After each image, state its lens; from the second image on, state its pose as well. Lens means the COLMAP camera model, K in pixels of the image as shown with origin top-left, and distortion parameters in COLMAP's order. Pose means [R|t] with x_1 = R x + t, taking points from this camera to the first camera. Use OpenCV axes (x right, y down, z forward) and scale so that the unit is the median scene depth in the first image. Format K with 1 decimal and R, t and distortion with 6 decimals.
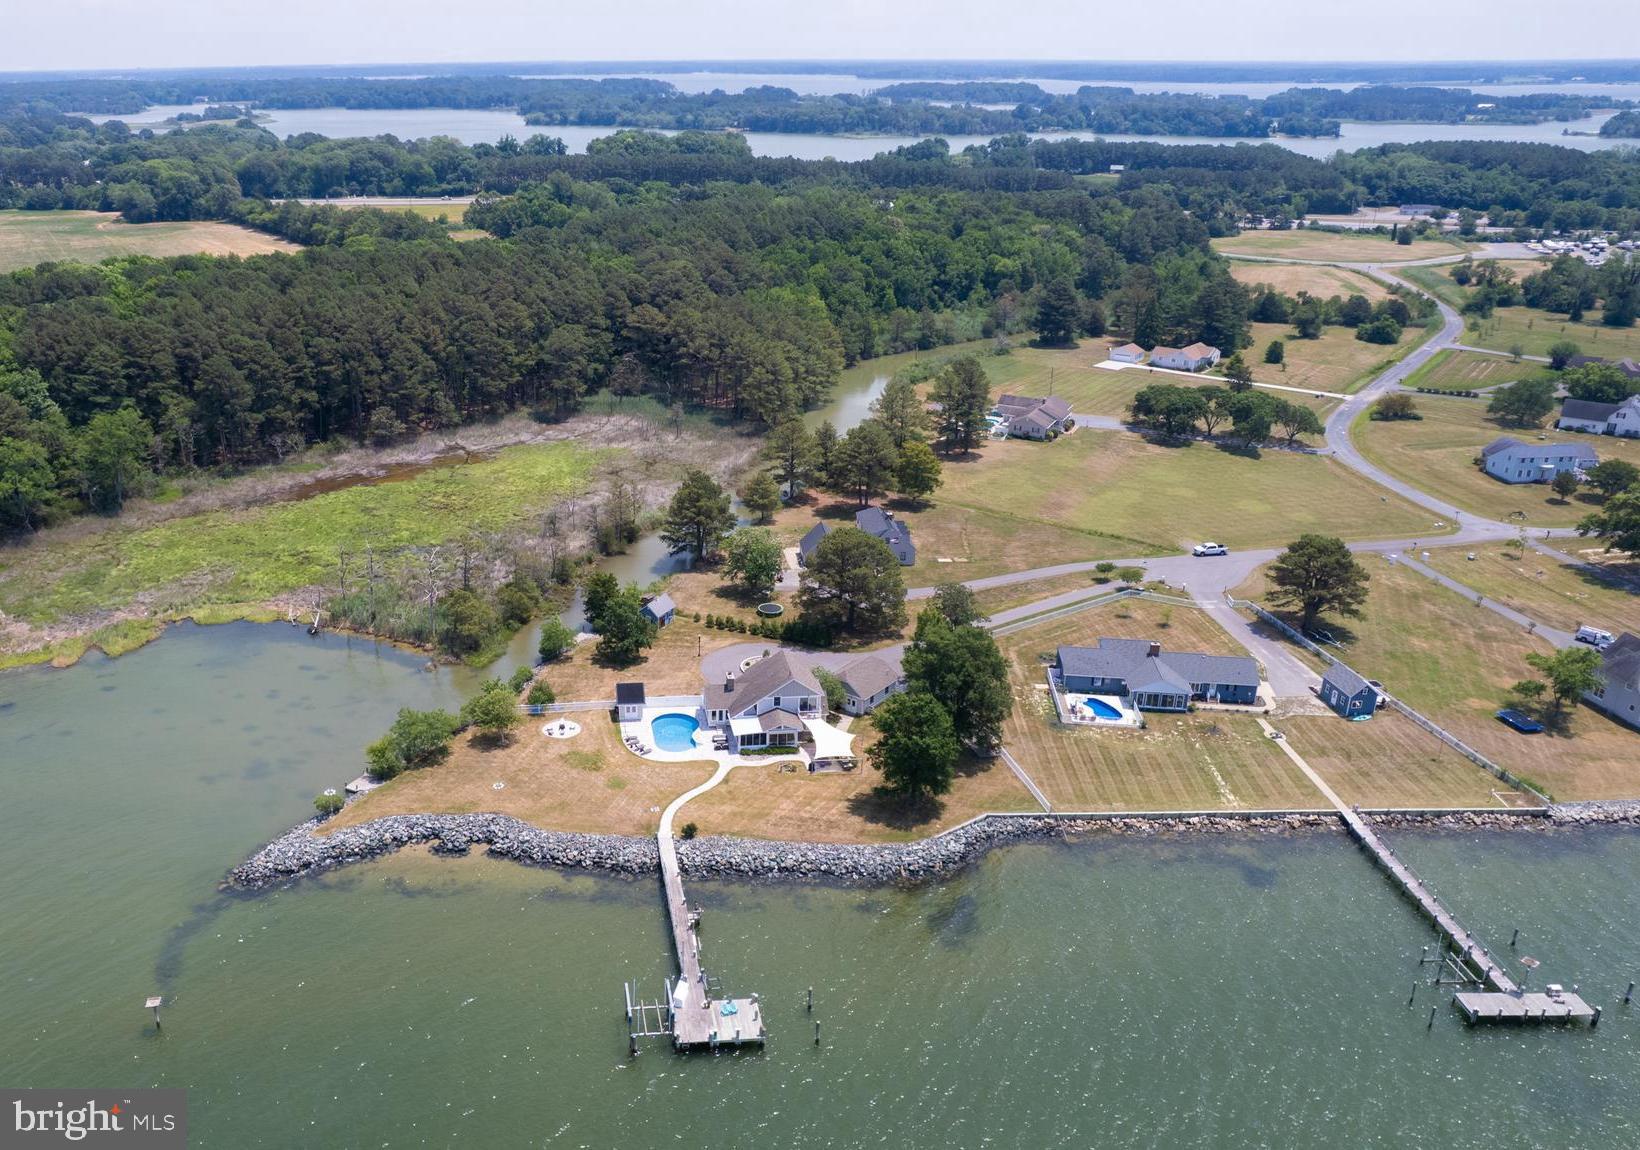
lens RADIAL K [[1354.8, 0, 657.2], [0, 1354.8, 577.4], [0, 0, 1]] dist [-0.057898, 0.060835]
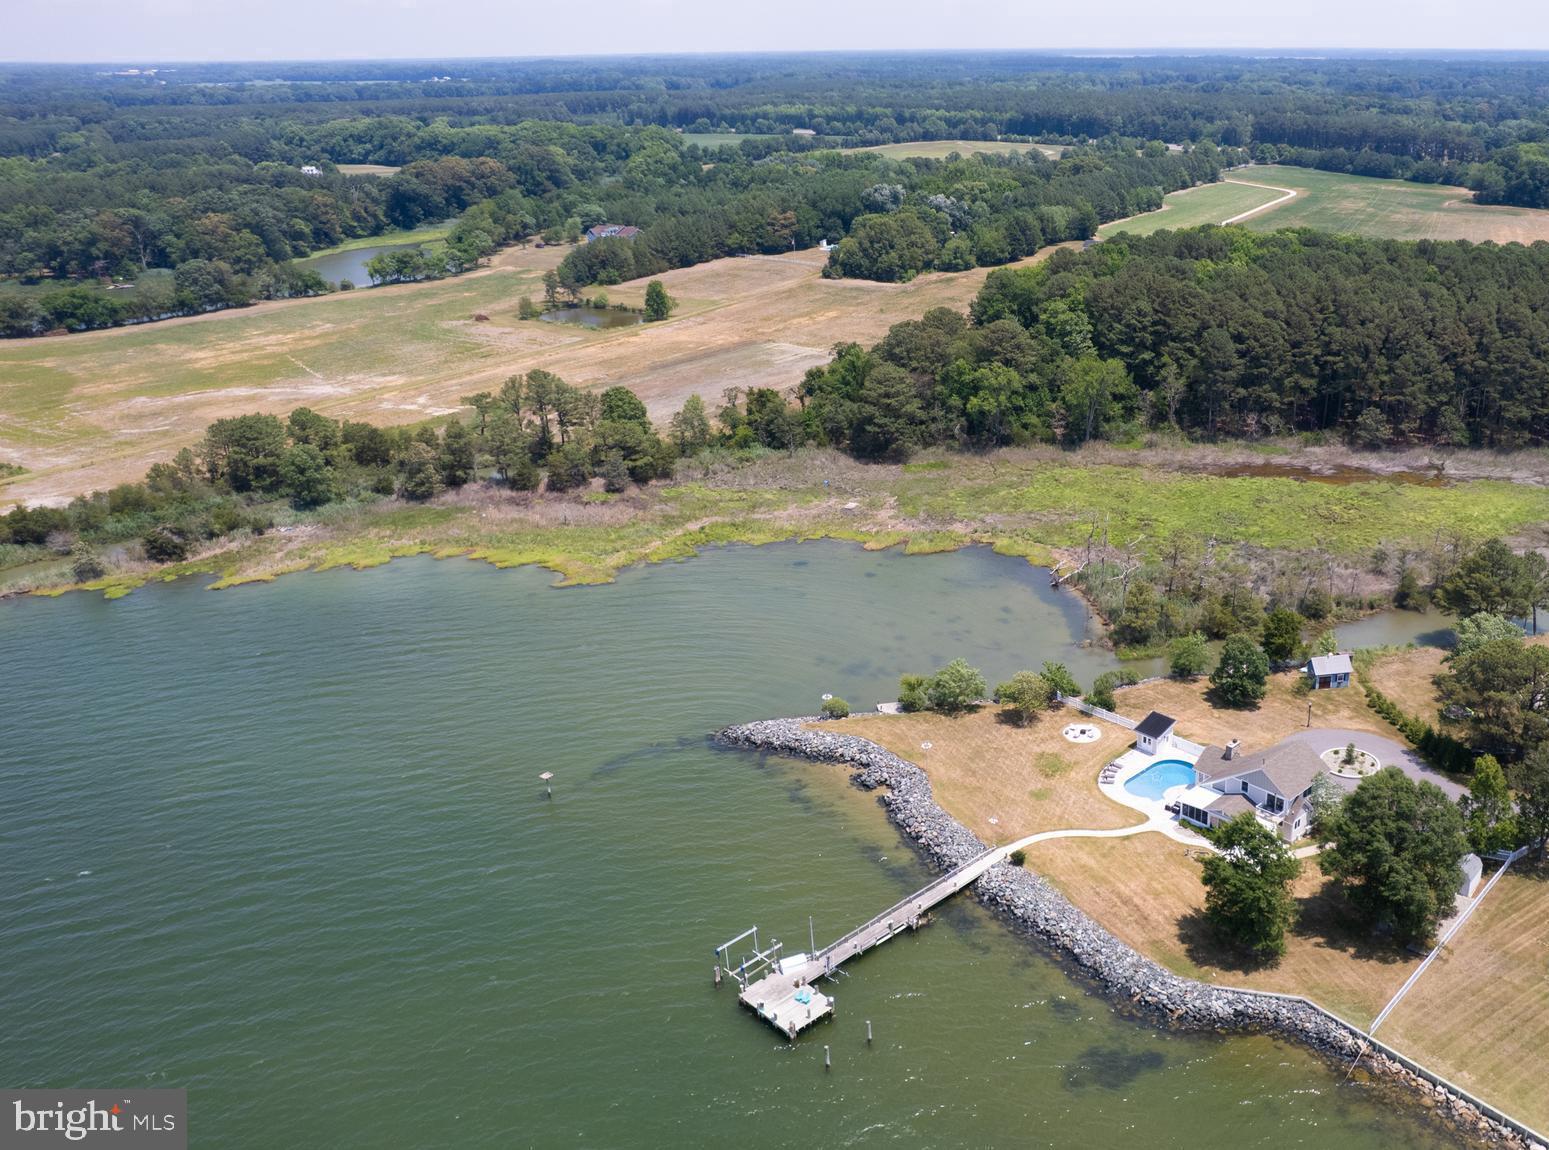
lens RADIAL K [[1367.1, 0, 1003.8], [0, 1367.1, 574.6], [0, 0, 1]] dist [-0.047661, -0.008389]
pose [[0.670900, 0.274551, -0.688850, 0.543761], [-0.267546, 0.955987, 0.120448, -0.102275], [0.691601, 0.103491, 0.714827, 0.242752]]
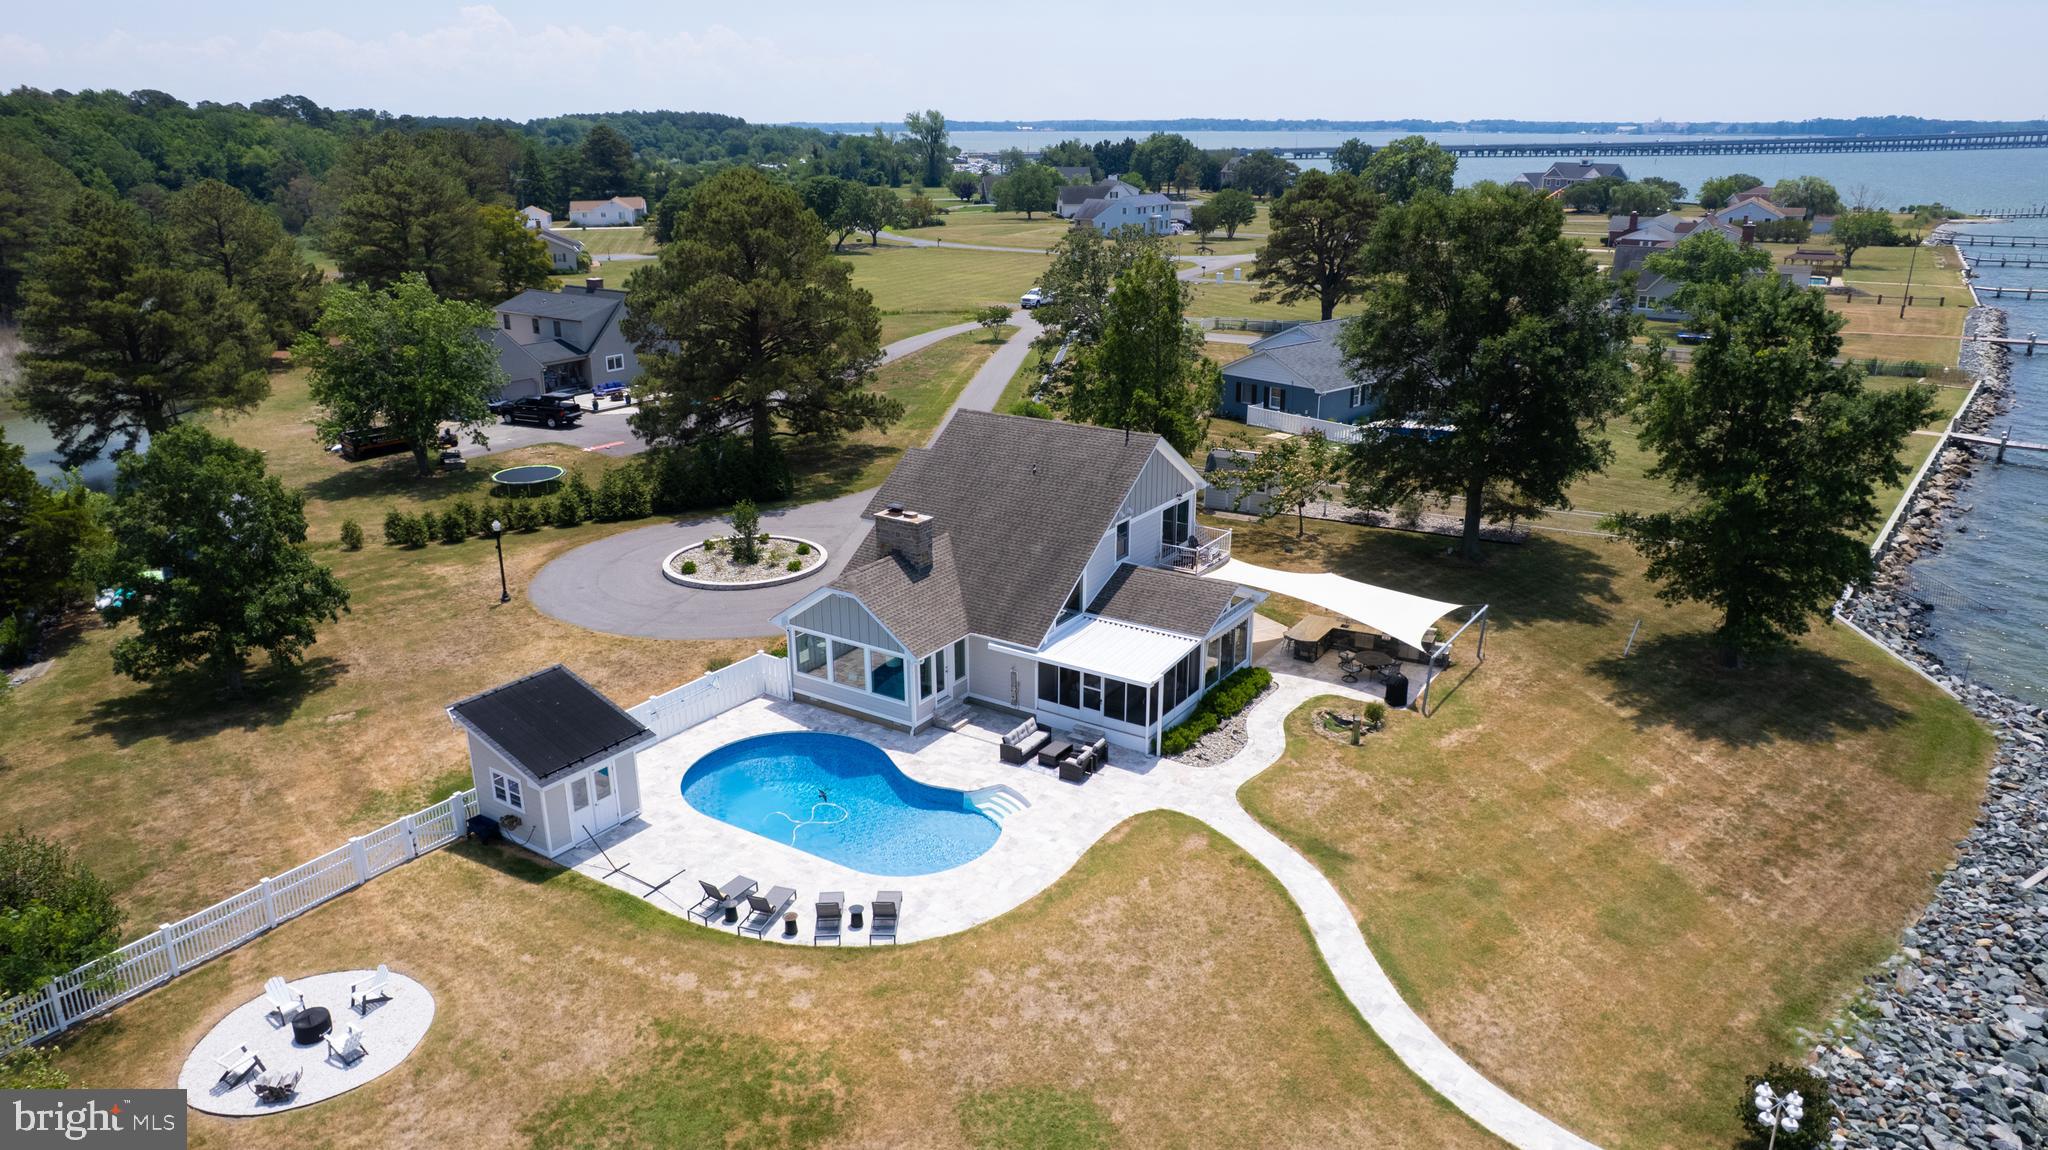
lens RADIAL K [[1352.5, 0, 1024.0], [0, 1352.5, 575.0], [0, 0, 1]] dist [-0.081024, 0.078075]
pose [[0.619656, -0.245455, 0.745505, -0.125225], [0.286097, 0.955128, 0.076671, 0.070242], [-0.730873, 0.165777, 0.662075, 0.820523]]
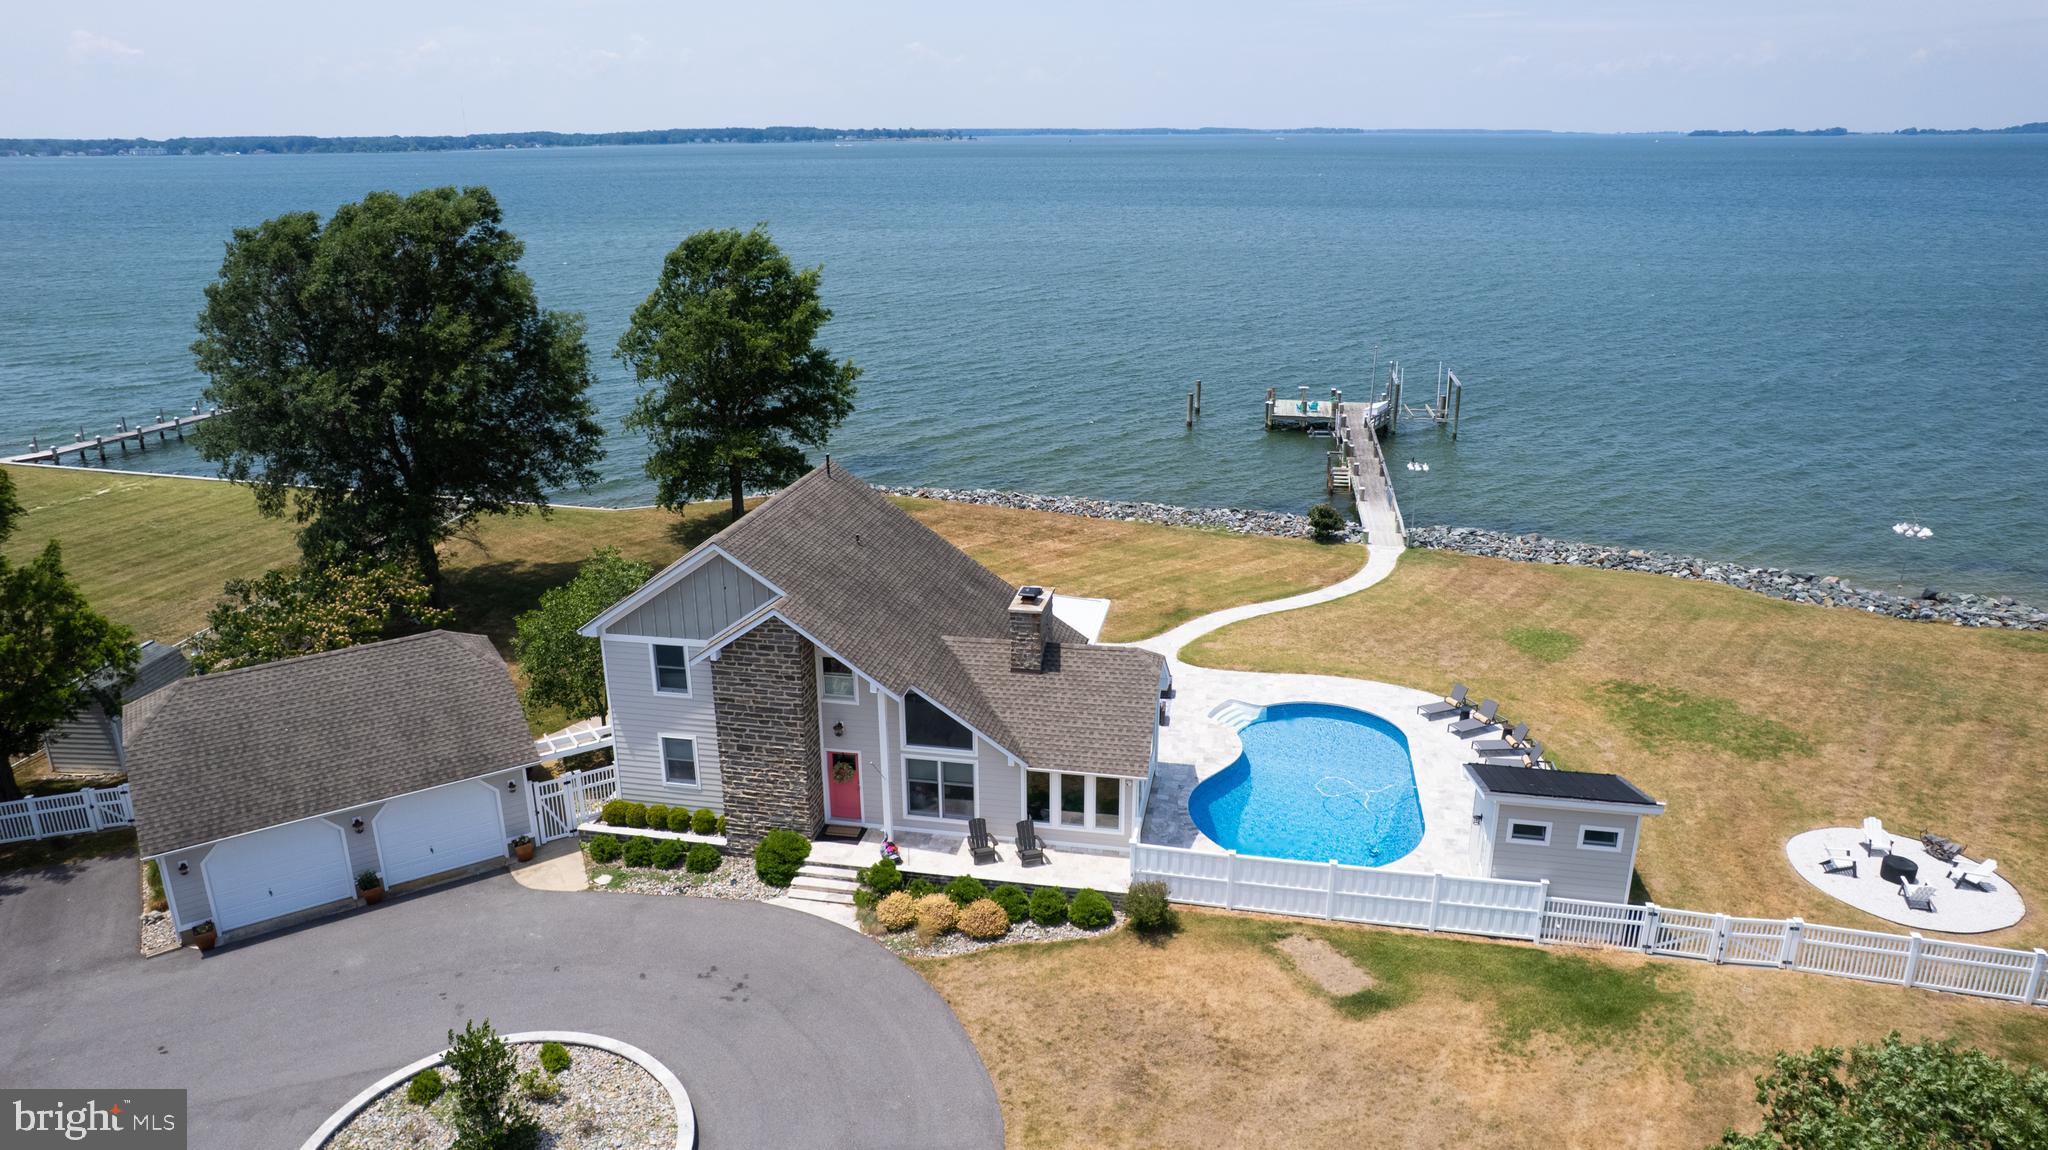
lens RADIAL K [[1328.8, 0, 1024.0], [0, 1328.8, 575.0], [0, 0, 1]] dist [-0.069506, 0.060447]
pose [[-0.962195, -0.074484, 0.261977, 0.004484], [0.111696, 0.769355, 0.628980, -0.053344], [-0.248403, 0.634464, -0.731951, 1.146098]]
